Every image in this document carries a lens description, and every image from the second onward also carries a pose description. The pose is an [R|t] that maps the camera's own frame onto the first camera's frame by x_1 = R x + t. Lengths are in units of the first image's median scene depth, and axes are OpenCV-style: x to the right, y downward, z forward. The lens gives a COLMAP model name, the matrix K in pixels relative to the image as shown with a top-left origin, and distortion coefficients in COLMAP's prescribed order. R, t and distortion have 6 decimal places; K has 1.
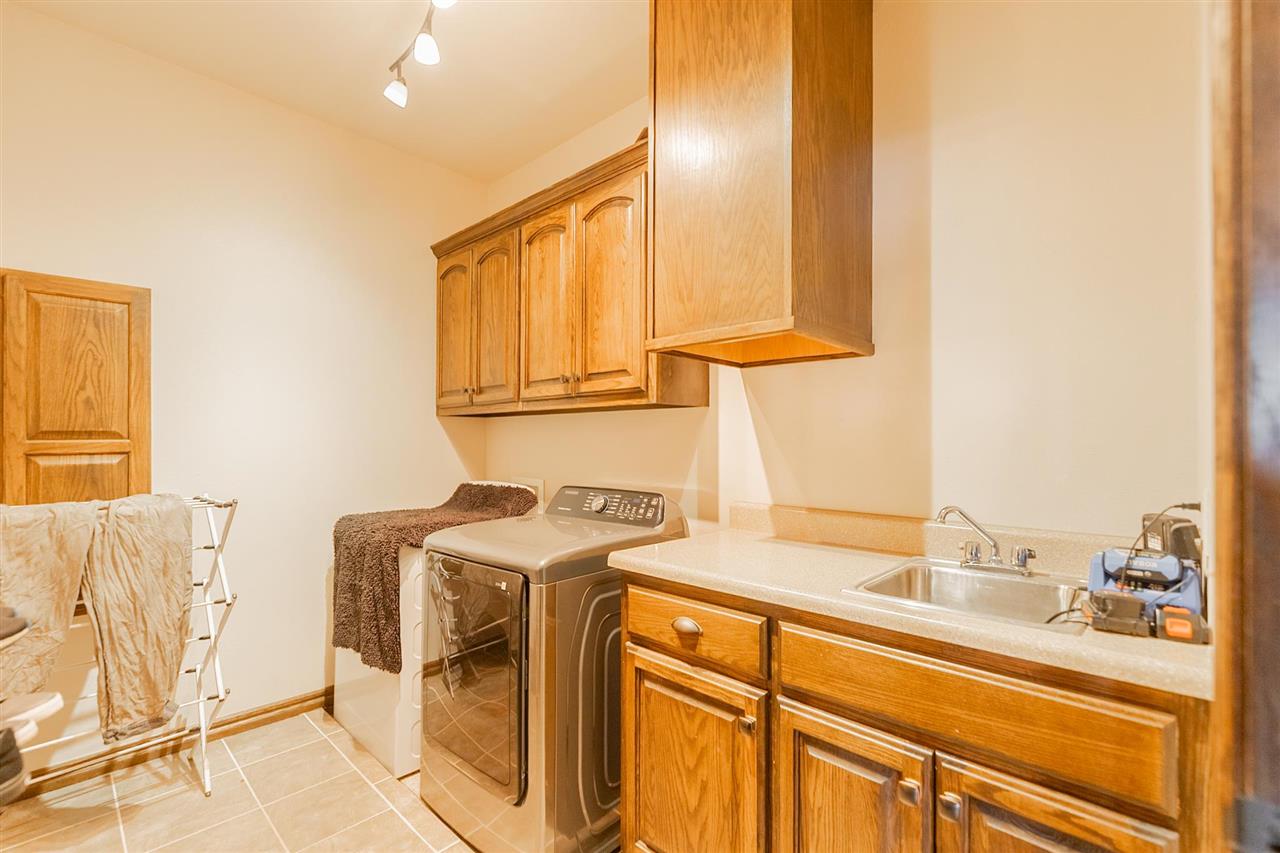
lens RADIAL K [[558.8, 0, 640.2], [0, 558.8, 433.1], [0, 0, 1]] dist [-0.001239, -0.000159]
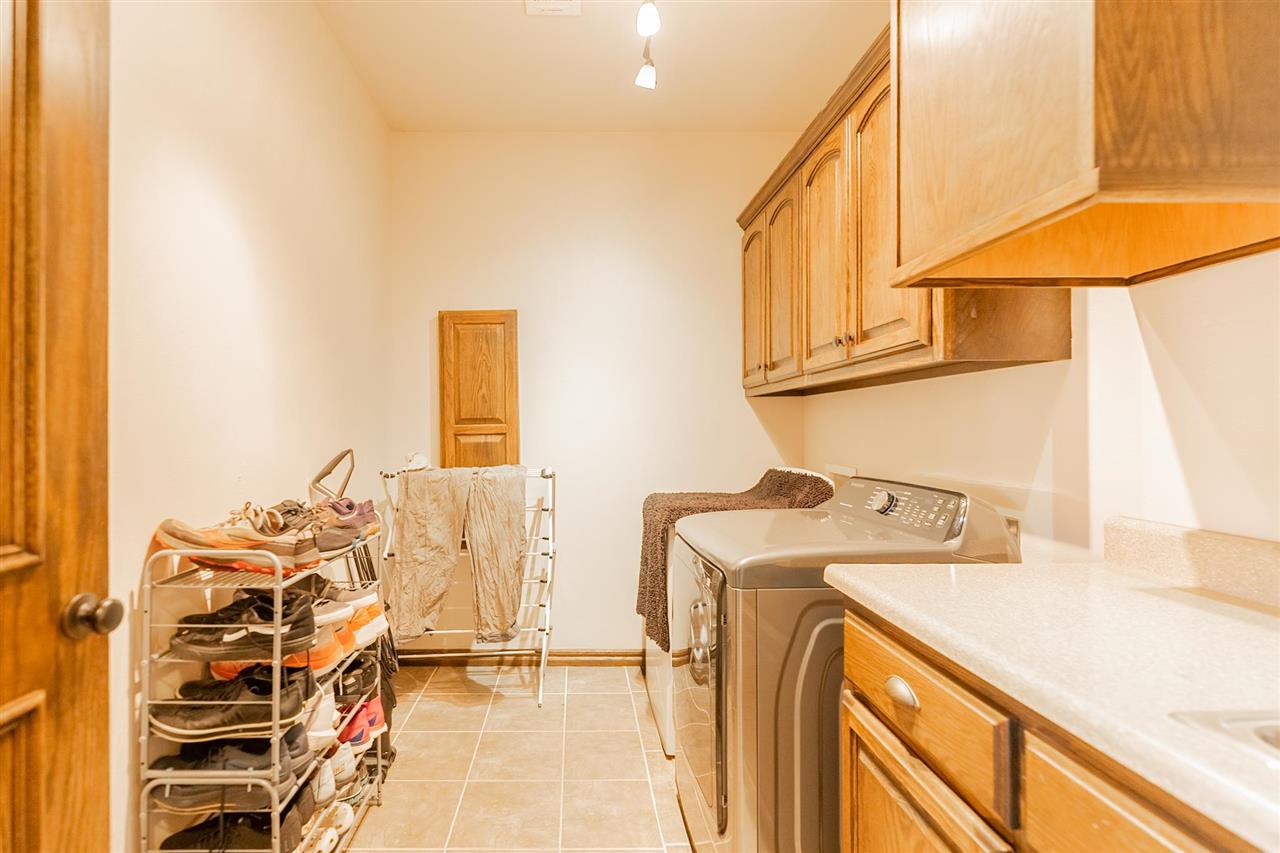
lens RADIAL K [[582.0, 0, 641.6], [0, 582.0, 429.6], [0, 0, 1]] dist [-0.001683, 0.001415]
pose [[0.687280, -0.007801, -0.726351, 0.330123], [0.018018, 0.999818, 0.006310, 0.021975], [0.726169, -0.017424, 0.687295, 0.271254]]
